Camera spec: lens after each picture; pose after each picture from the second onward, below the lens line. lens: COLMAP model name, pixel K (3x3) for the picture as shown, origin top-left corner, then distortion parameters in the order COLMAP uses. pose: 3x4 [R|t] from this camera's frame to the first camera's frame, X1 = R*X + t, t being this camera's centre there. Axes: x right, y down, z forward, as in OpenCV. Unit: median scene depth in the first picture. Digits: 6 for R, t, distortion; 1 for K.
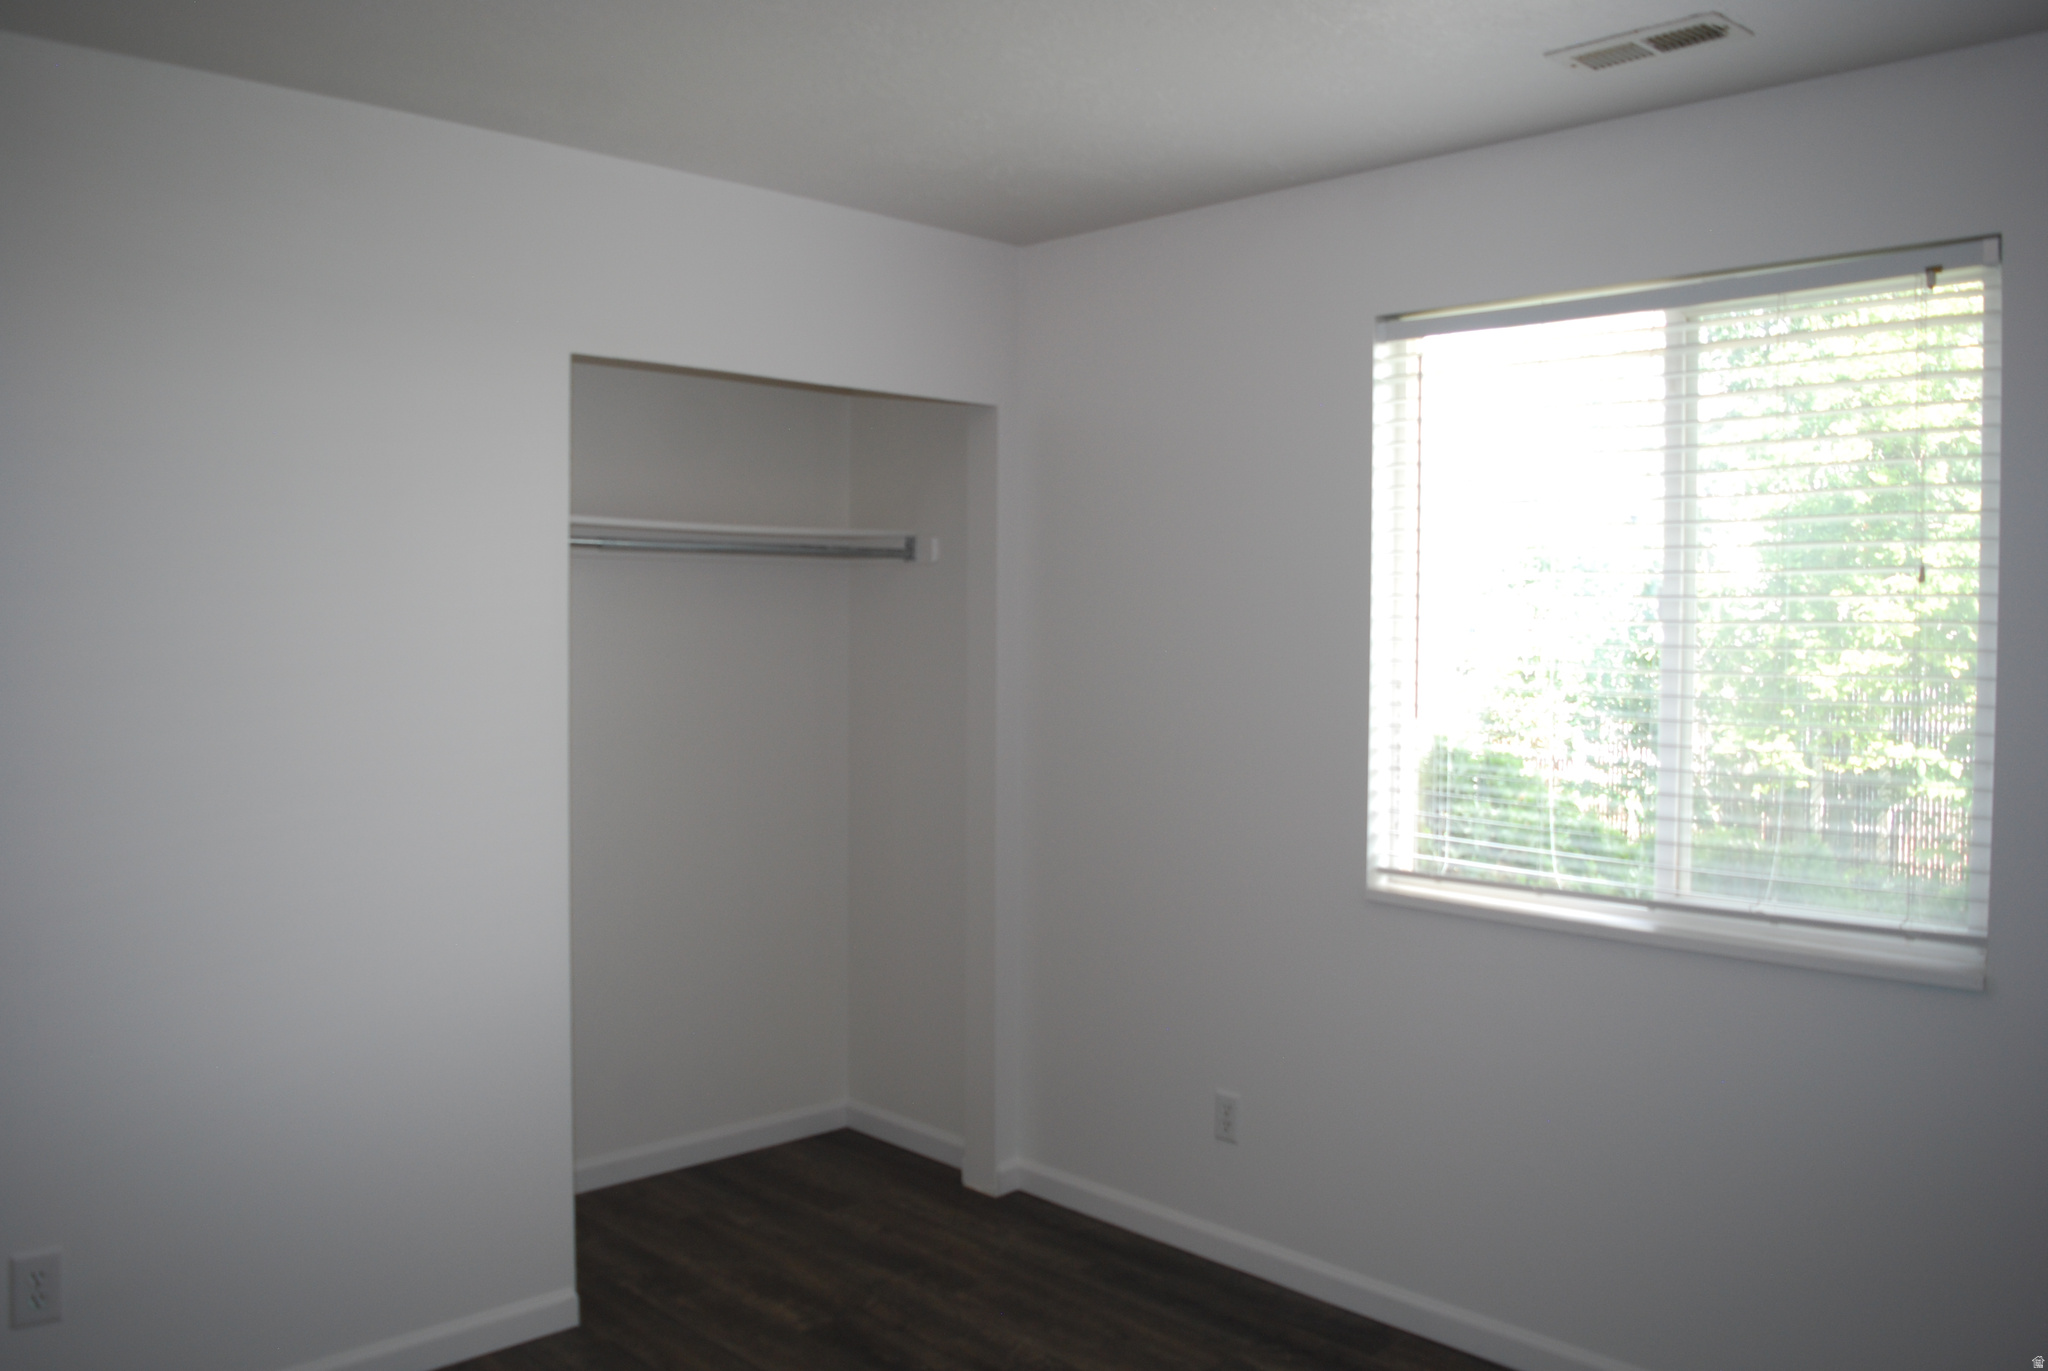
lens RADIAL K [[1651.0, 0, 1024.0], [0, 1651.0, 685.5], [0, 0, 1]] dist [-0.076295, 0.001435]
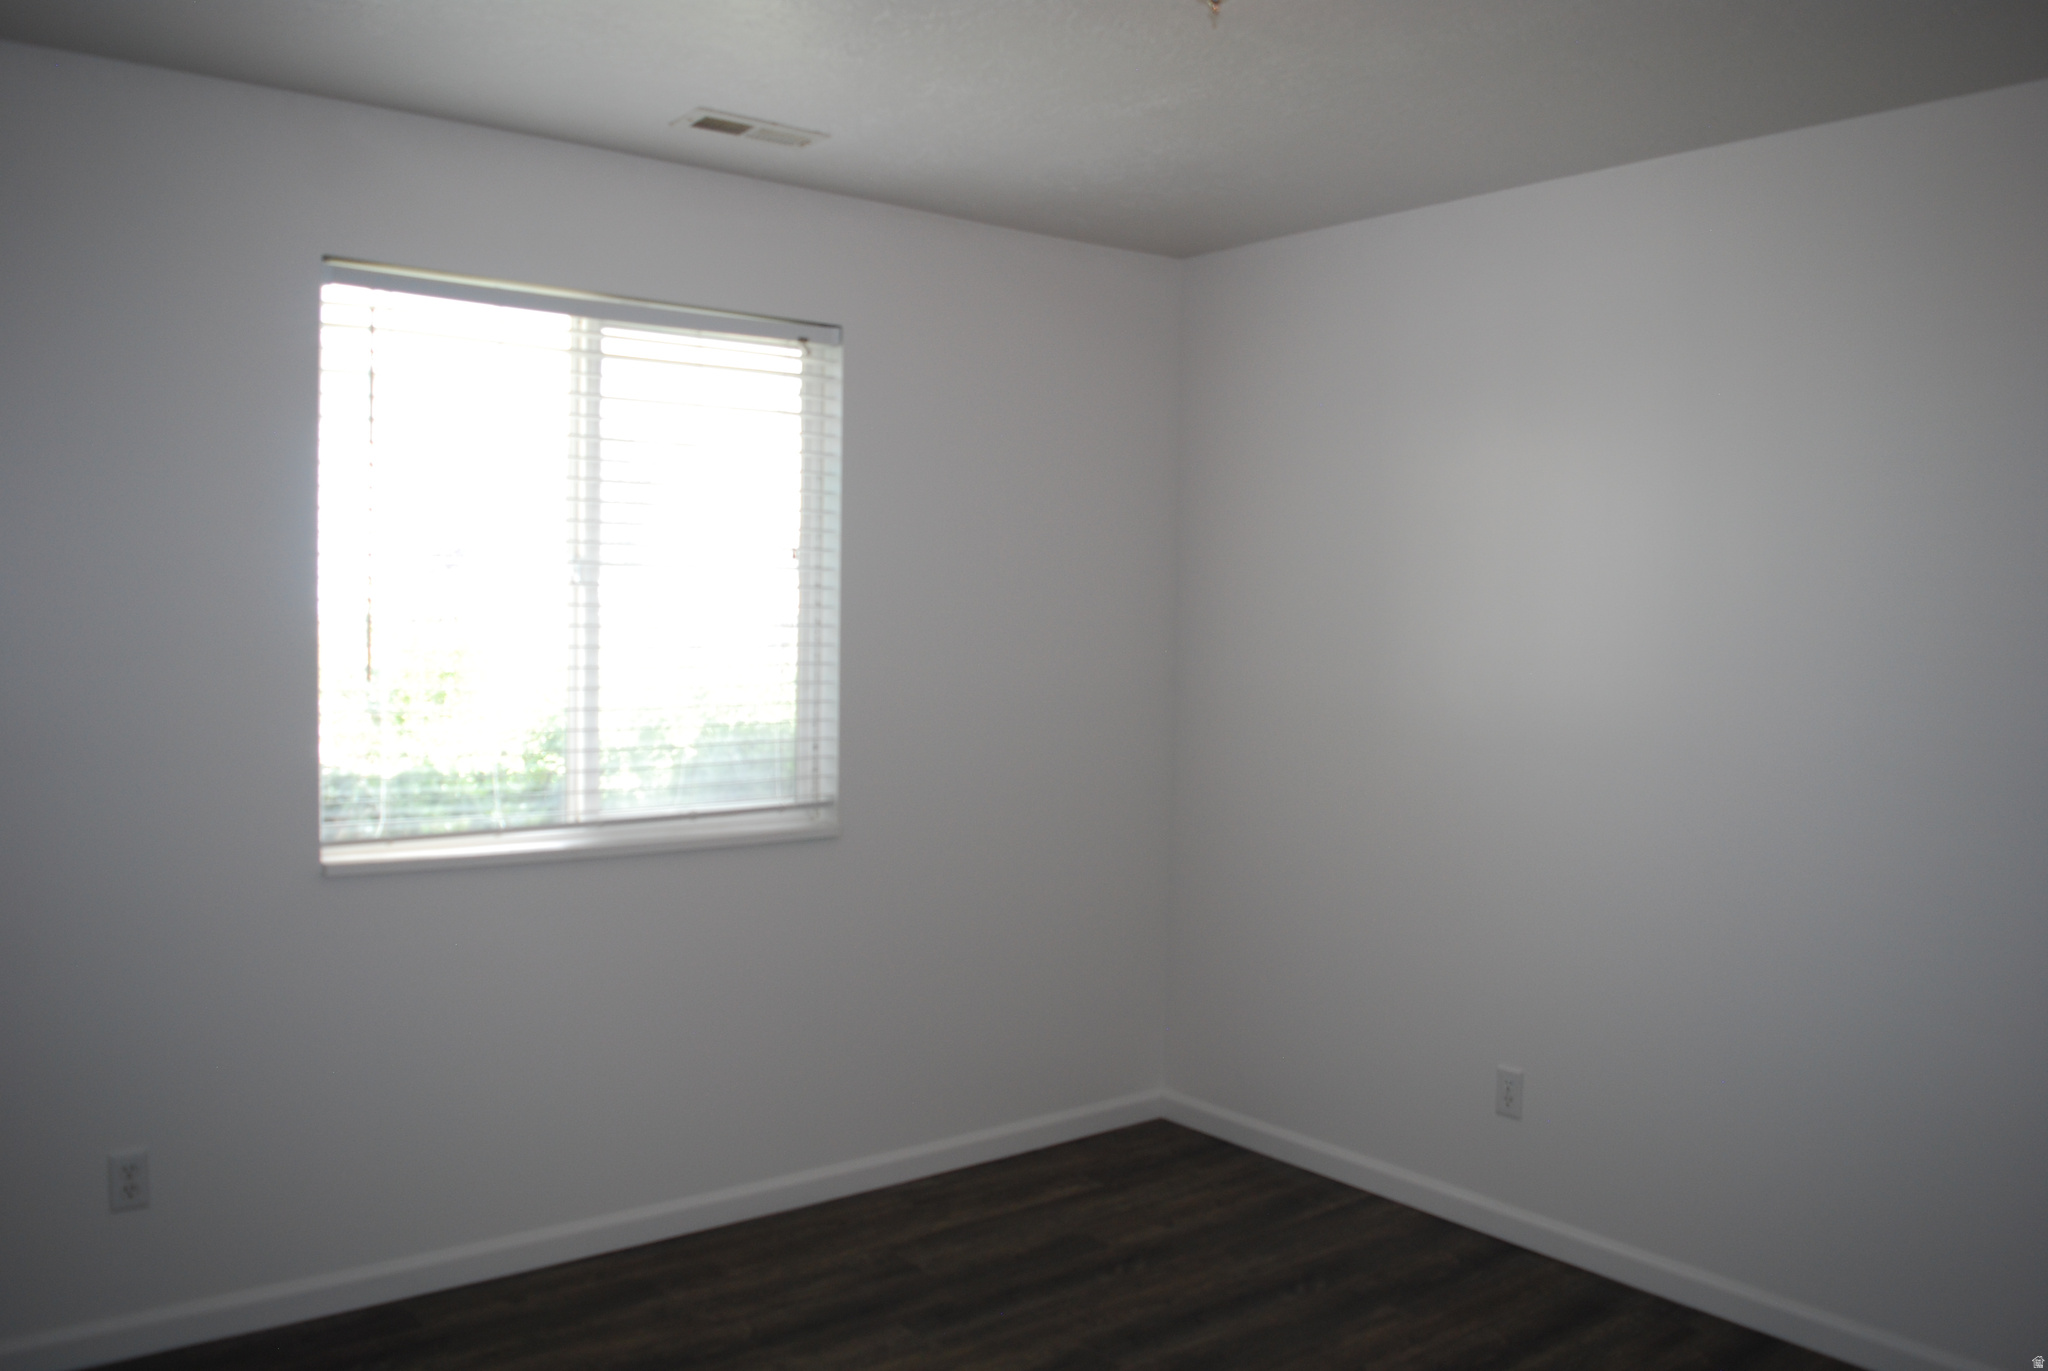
lens RADIAL K [[1651.0, 0, 1024.0], [0, 1651.0, 685.5], [0, 0, 1]] dist [-0.076295, 0.001435]
pose [[0.097831, -0.050104, 0.993941, -0.774413], [0.026956, 0.998499, 0.047680, -0.014100], [-0.994838, 0.022128, 0.099035, 0.582531]]
